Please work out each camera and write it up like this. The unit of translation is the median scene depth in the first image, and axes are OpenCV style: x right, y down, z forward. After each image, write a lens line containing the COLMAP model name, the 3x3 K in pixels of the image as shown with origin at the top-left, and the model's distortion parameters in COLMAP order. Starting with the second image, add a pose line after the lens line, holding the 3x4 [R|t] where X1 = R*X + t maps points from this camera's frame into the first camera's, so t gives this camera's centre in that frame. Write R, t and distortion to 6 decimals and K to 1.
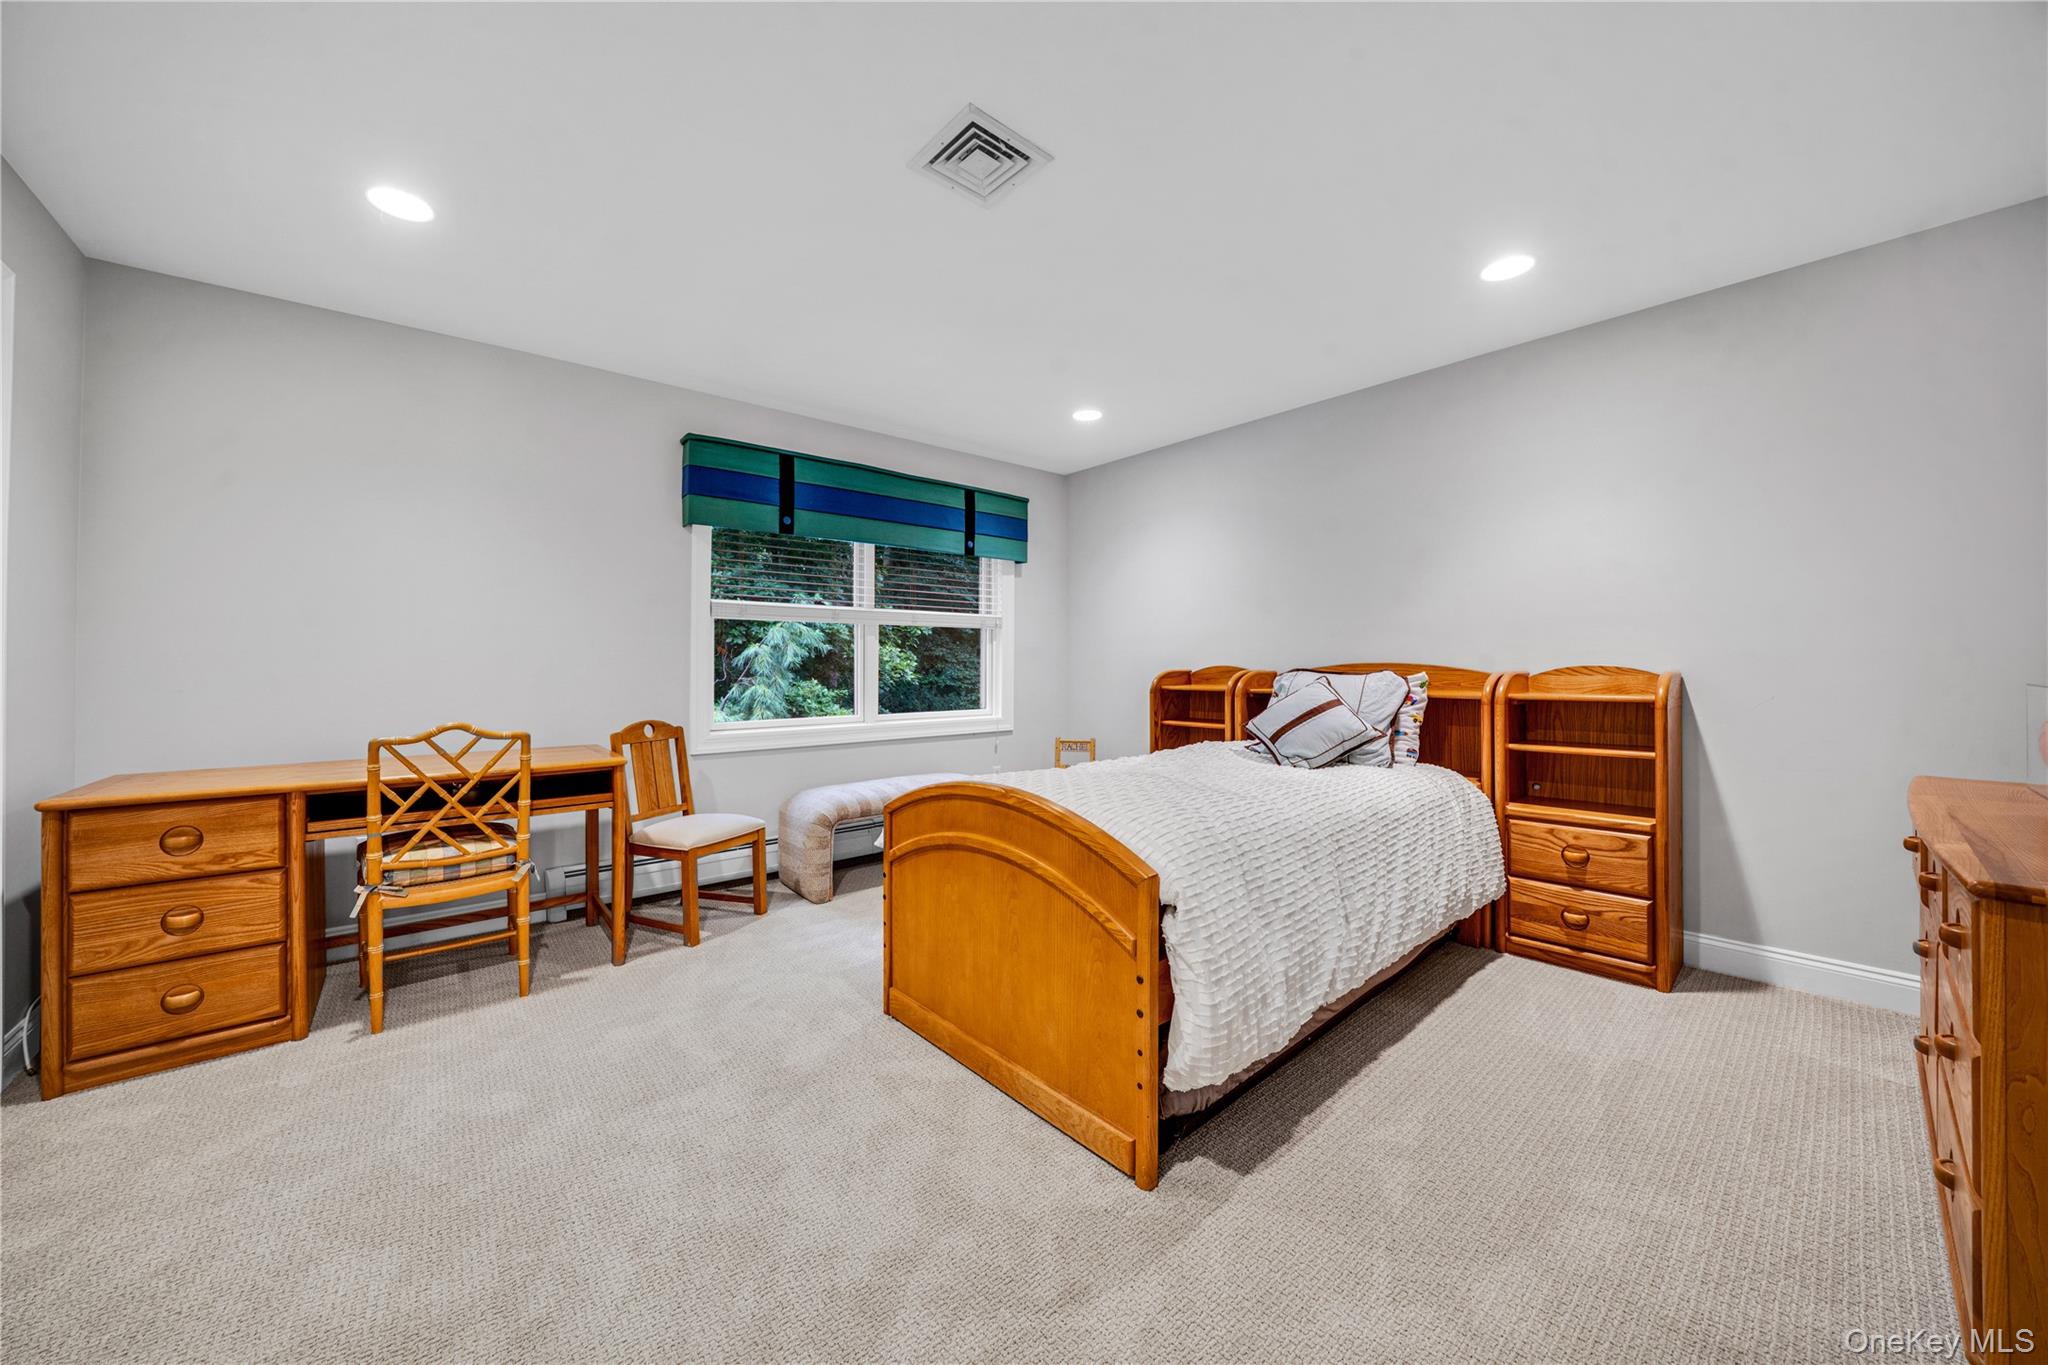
lens RADIAL K [[713.5, 0, 1014.9], [0, 713.5, 683.6], [0, 0, 1]] dist [-0.001517, -0.000198]
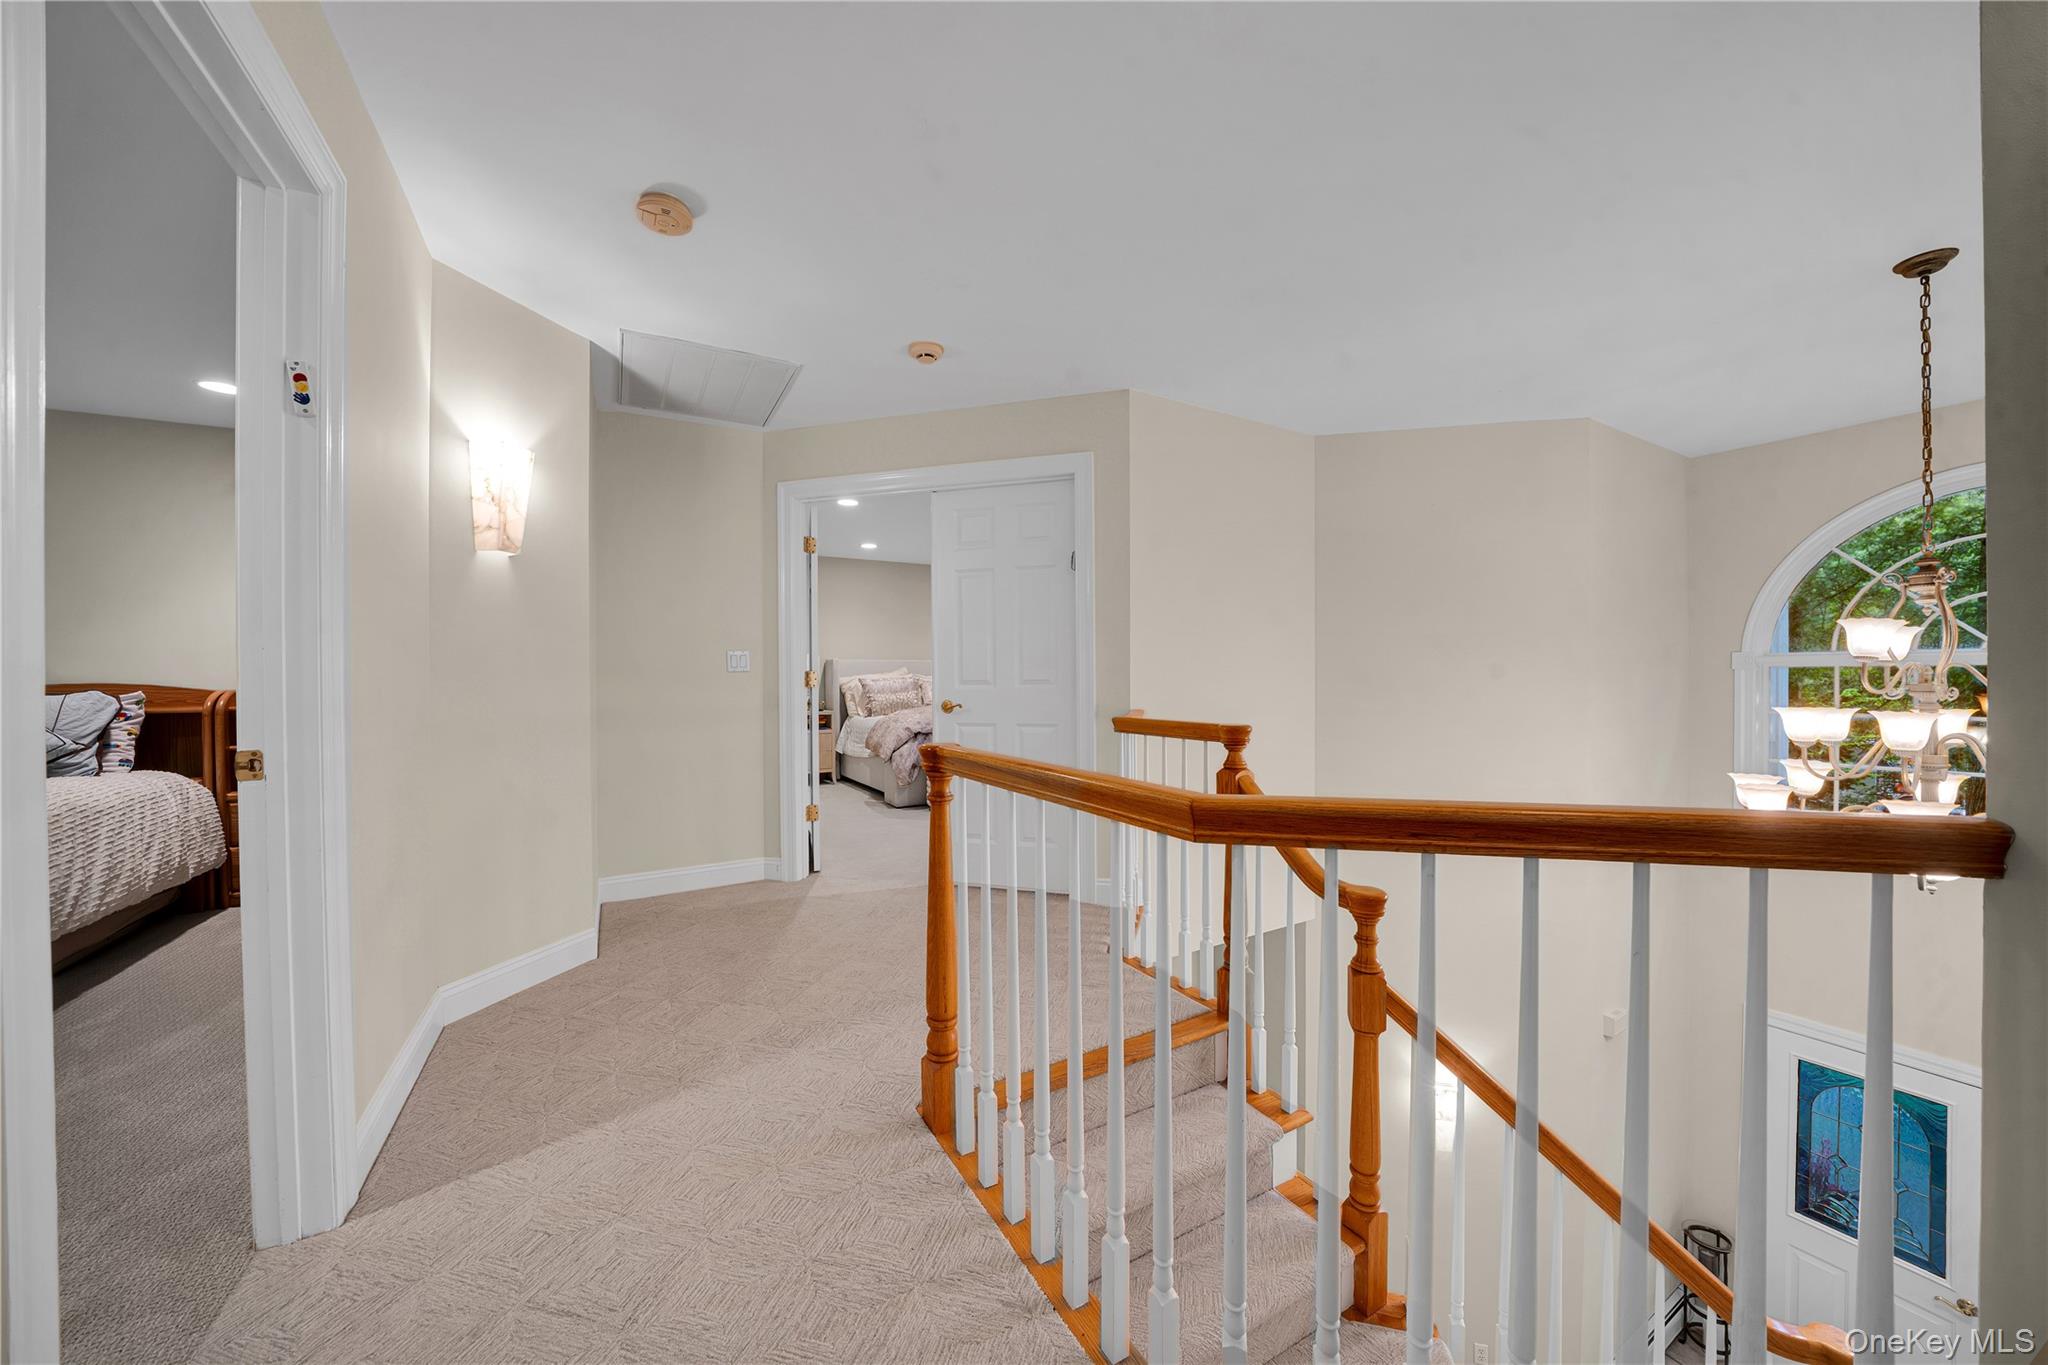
lens RADIAL K [[713.5, 0, 1014.9], [0, 713.5, 683.6], [0, 0, 1]] dist [-0.001517, -0.000198]
pose [[0.197015, 0.001060, 0.980400, -0.287107], [0.022708, 0.999726, -0.005644, 0.010337], [-0.980137, 0.023375, 0.196937, -0.639362]]
